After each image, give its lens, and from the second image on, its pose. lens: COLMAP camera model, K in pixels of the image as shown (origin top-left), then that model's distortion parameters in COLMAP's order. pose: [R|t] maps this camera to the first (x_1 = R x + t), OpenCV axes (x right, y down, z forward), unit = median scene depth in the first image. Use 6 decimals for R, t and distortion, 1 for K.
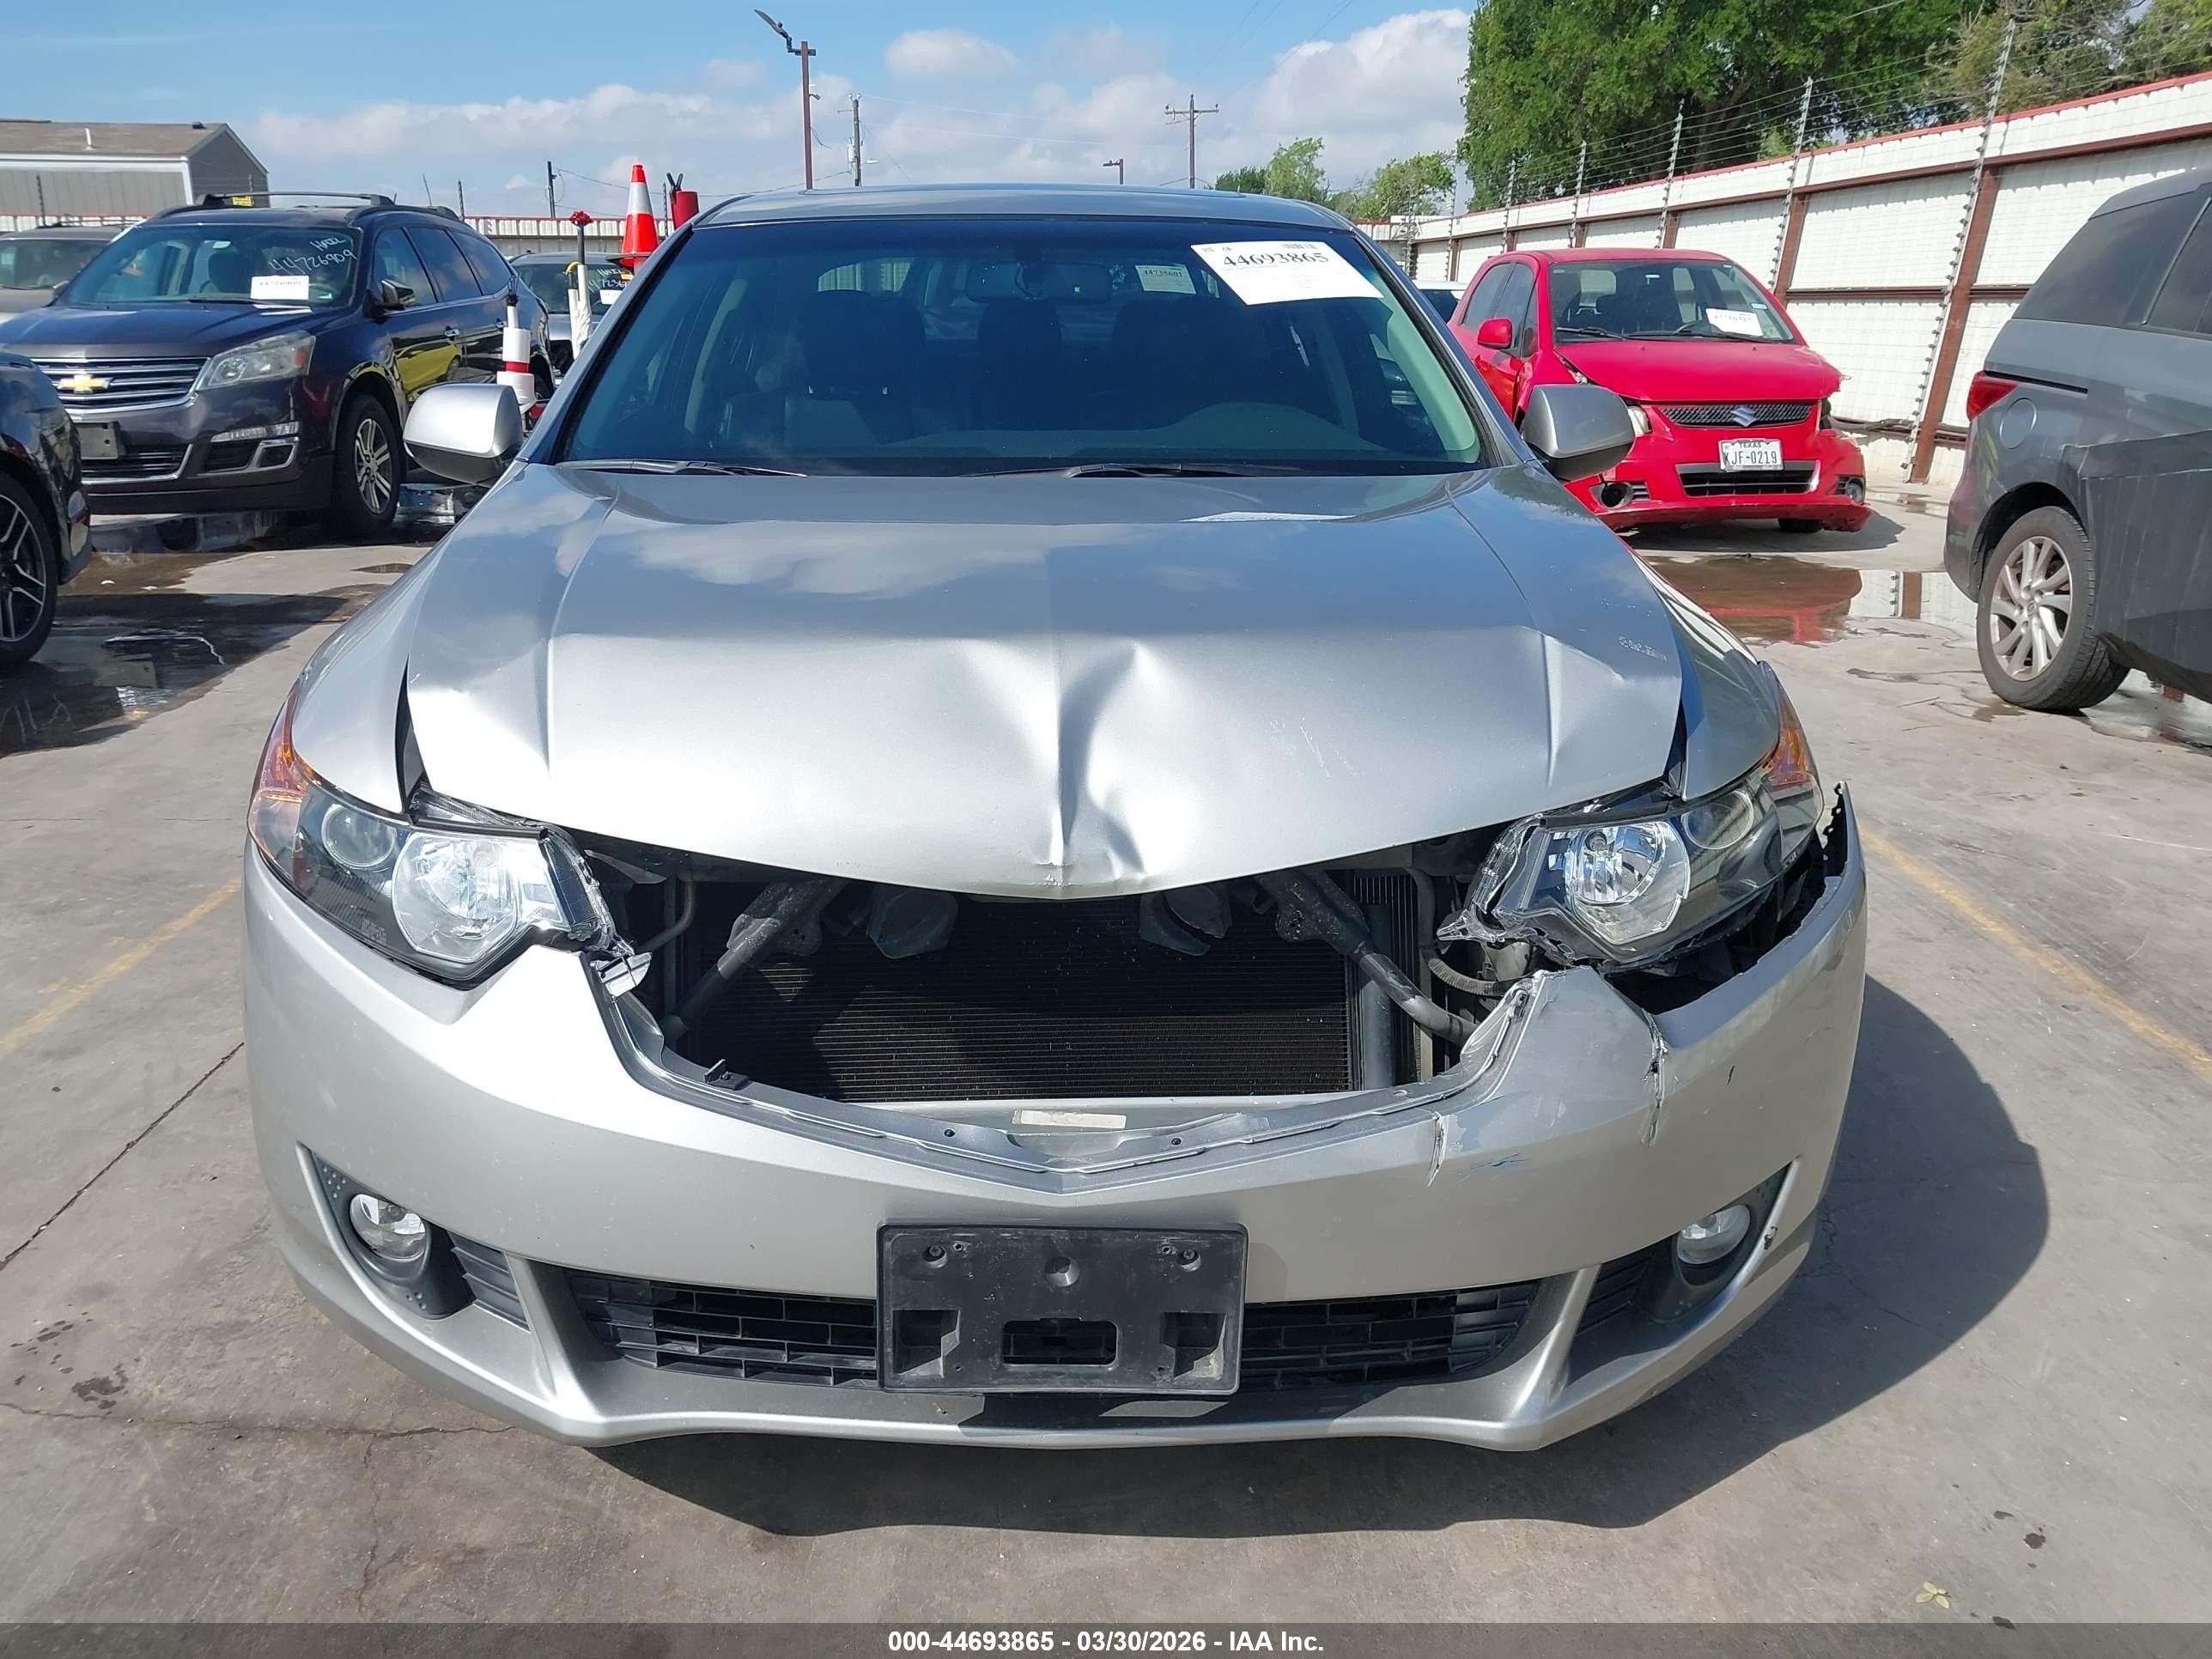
lens RADIAL K [[1812.8, 0, 1106.0], [0, 1812.8, 829.5], [0, 0, 1]] dist [0.015042, -0.018522]
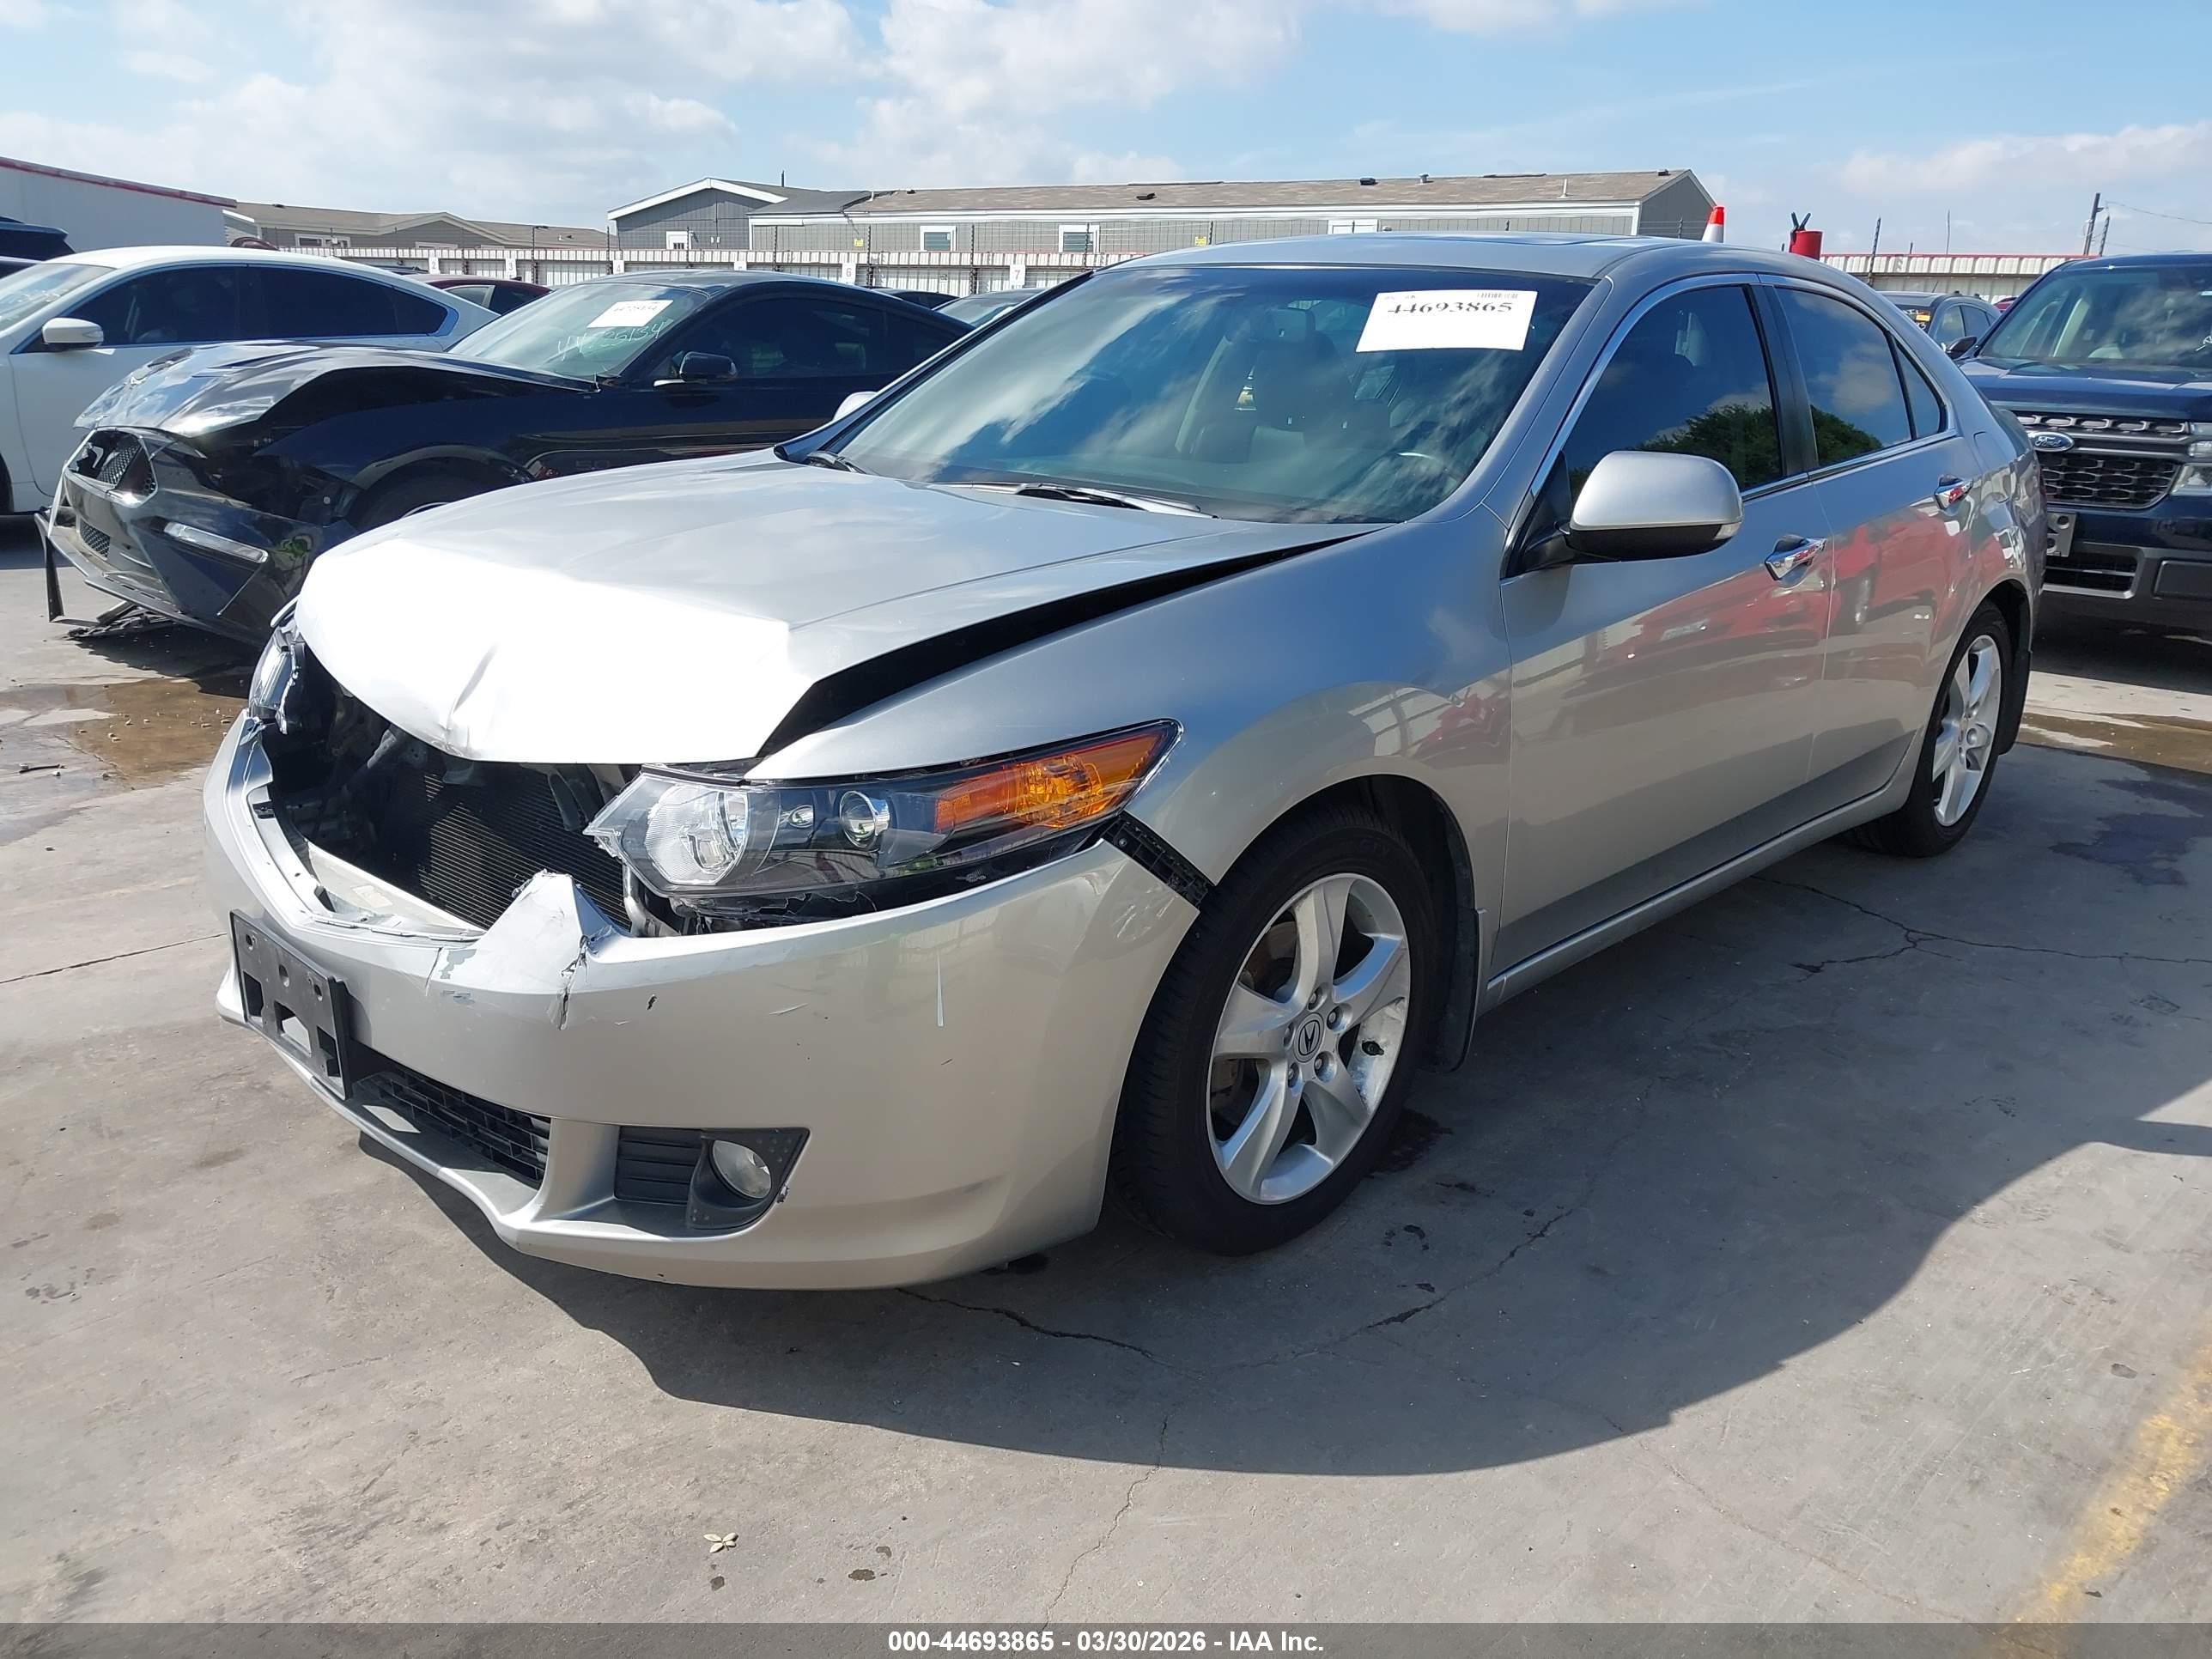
lens RADIAL K [[1812.8, 0, 1106.0], [0, 1812.8, 829.5], [0, 0, 1]] dist [0.015042, -0.018522]
pose [[0.677301, 0.217371, -0.702861, 0.132695], [-0.229883, 0.970049, 0.078479, -0.013225], [0.698868, 0.108422, 0.706985, 0.036670]]
